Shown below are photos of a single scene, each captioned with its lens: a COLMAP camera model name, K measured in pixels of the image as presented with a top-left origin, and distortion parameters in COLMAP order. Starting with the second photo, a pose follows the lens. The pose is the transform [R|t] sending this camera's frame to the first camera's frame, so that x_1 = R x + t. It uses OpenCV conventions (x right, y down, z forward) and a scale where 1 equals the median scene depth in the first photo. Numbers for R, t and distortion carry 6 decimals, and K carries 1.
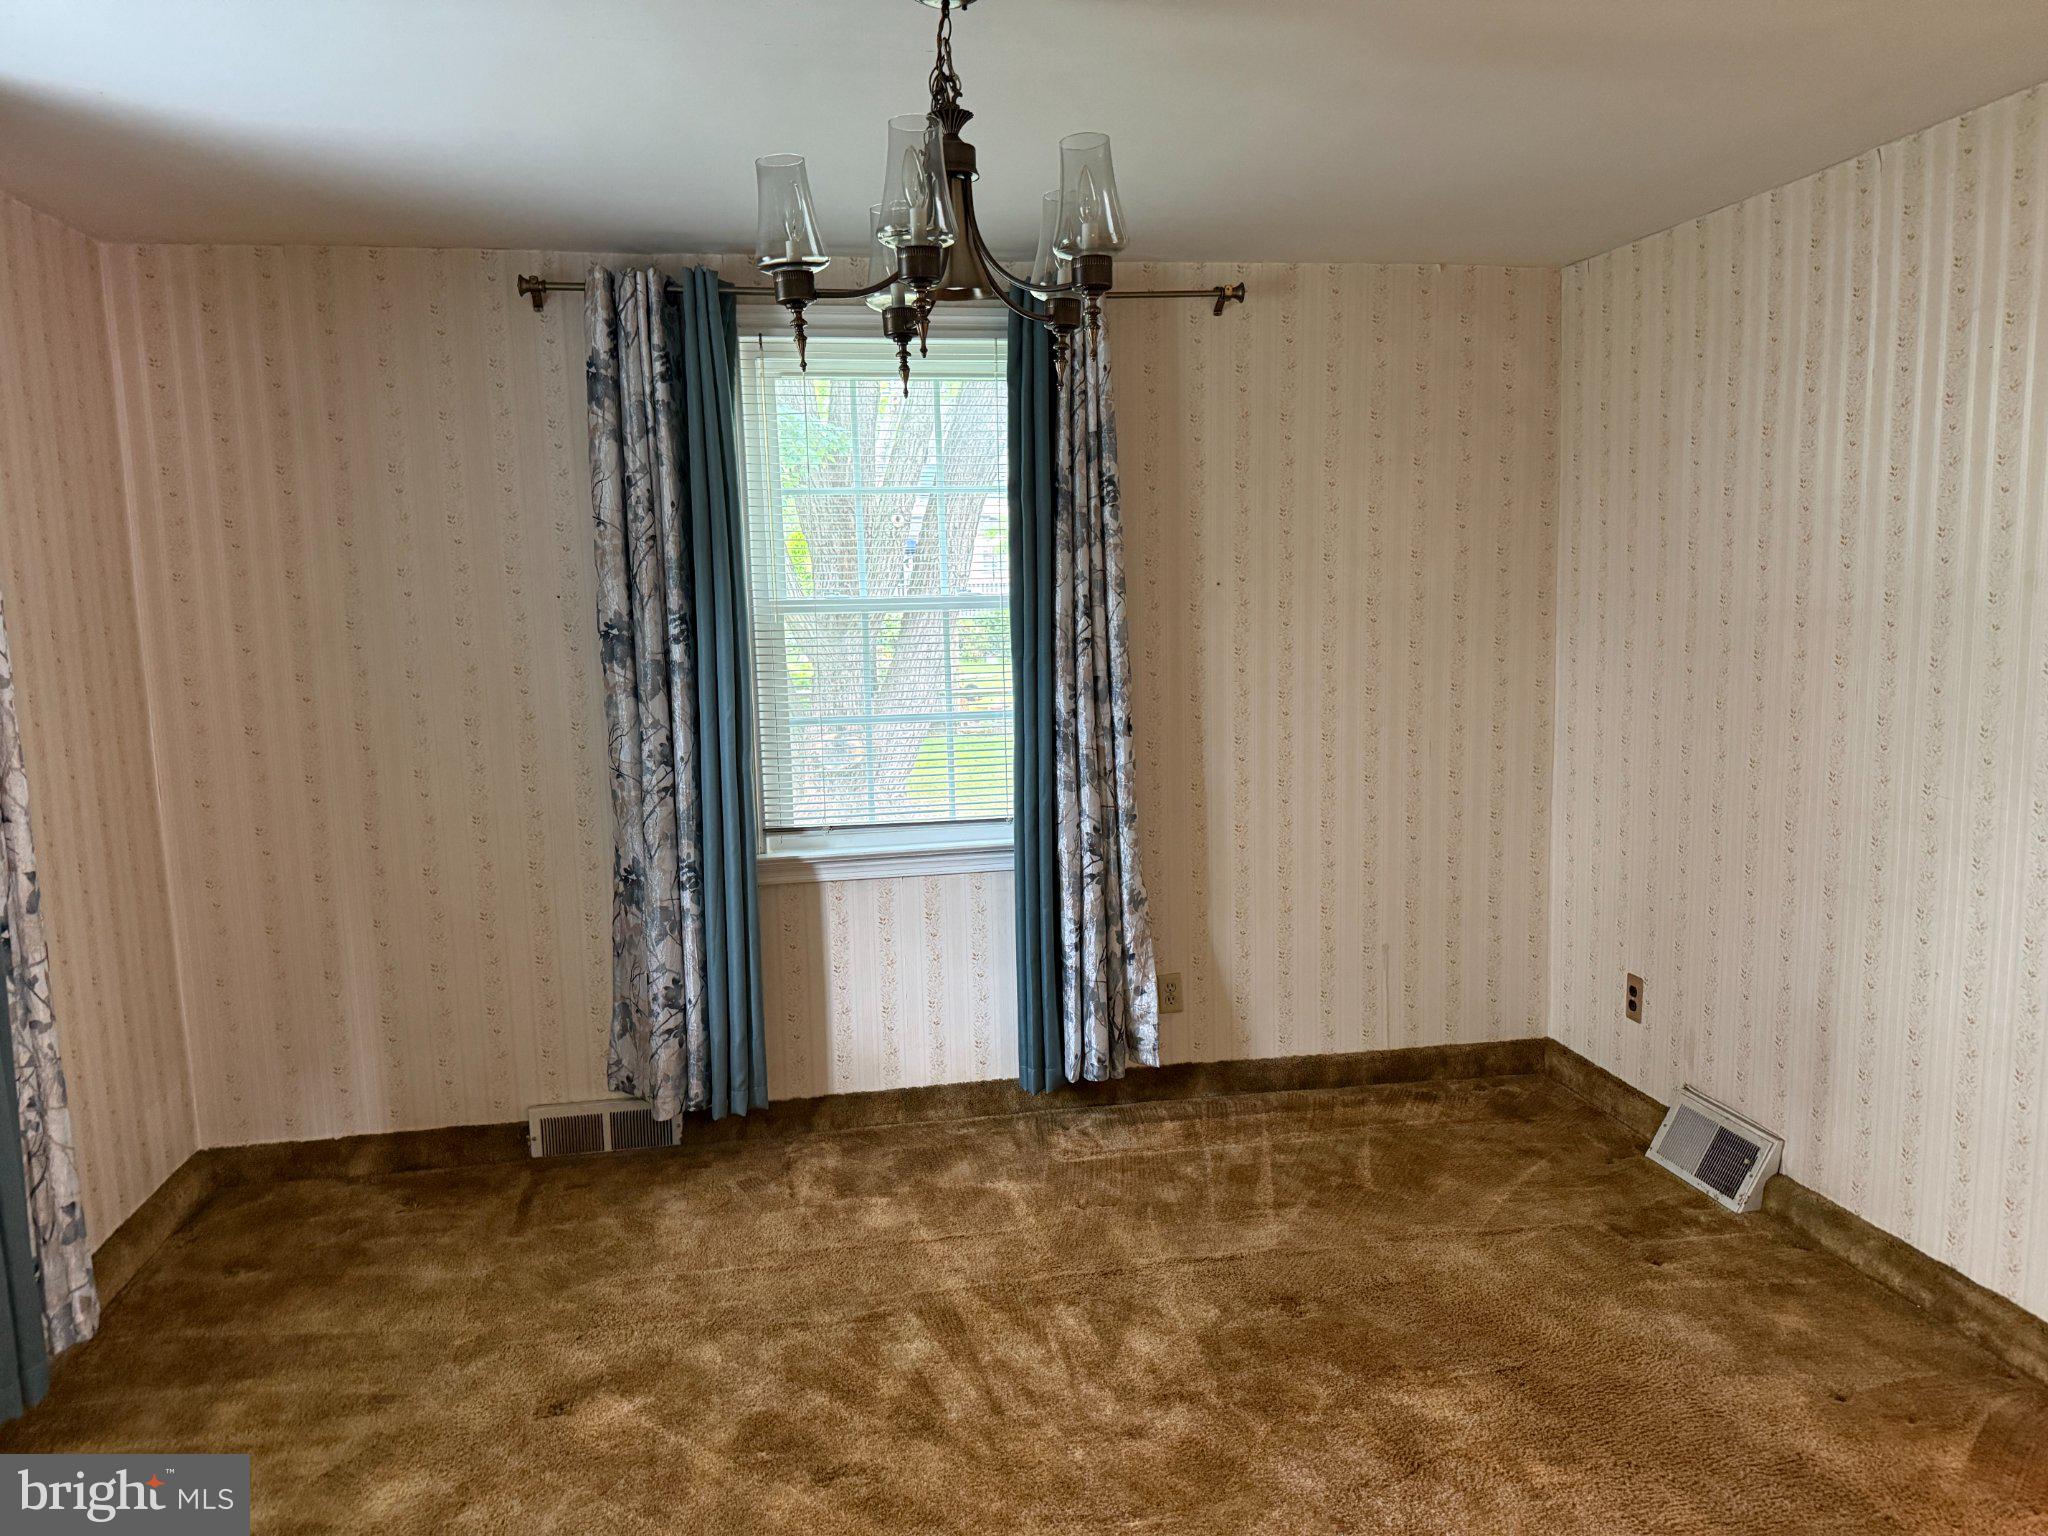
lens RADIAL K [[1433.9, 0, 1018.3], [0, 1433.9, 769.1], [0, 0, 1]] dist [0.060007, -0.078391]
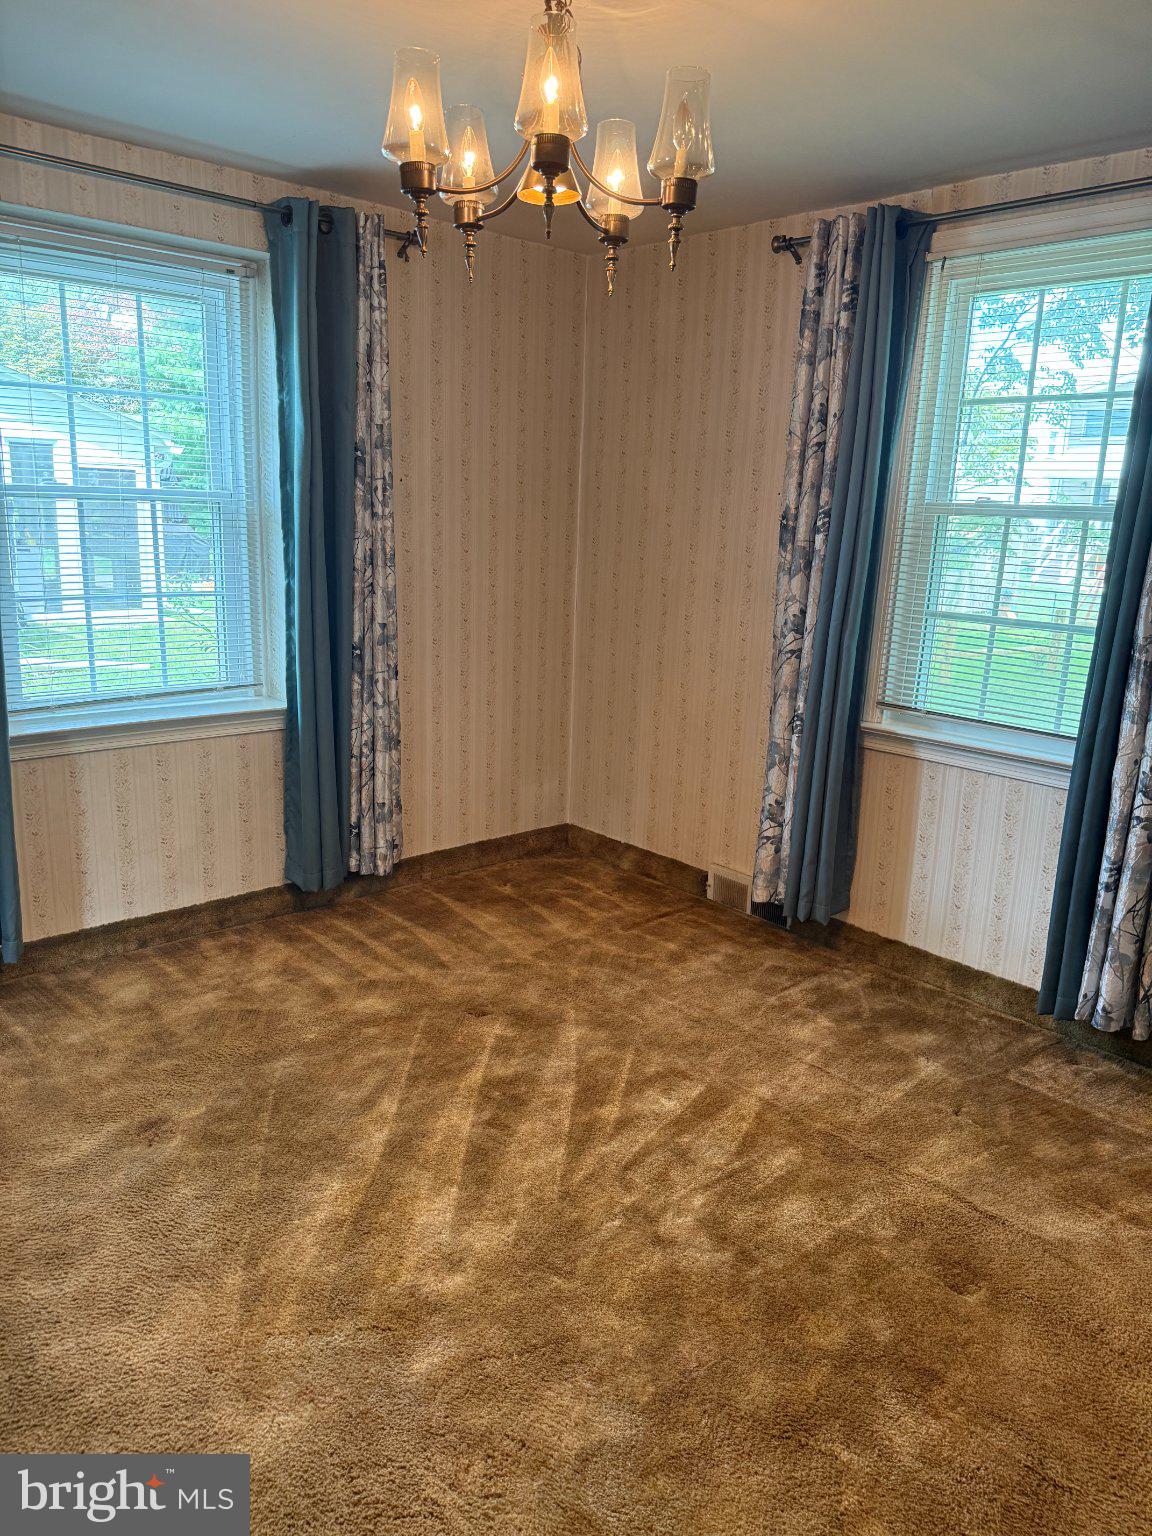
lens RADIAL K [[1075.5, 0, 563.5], [0, 1075.5, 762.9], [0, 0, 1]] dist [0.060007, -0.078391]
pose [[0.517284, 0.236545, -0.822474, 0.453437], [-0.158749, 0.970886, 0.179385, -0.028736], [0.840961, 0.037774, 0.539775, 0.326799]]
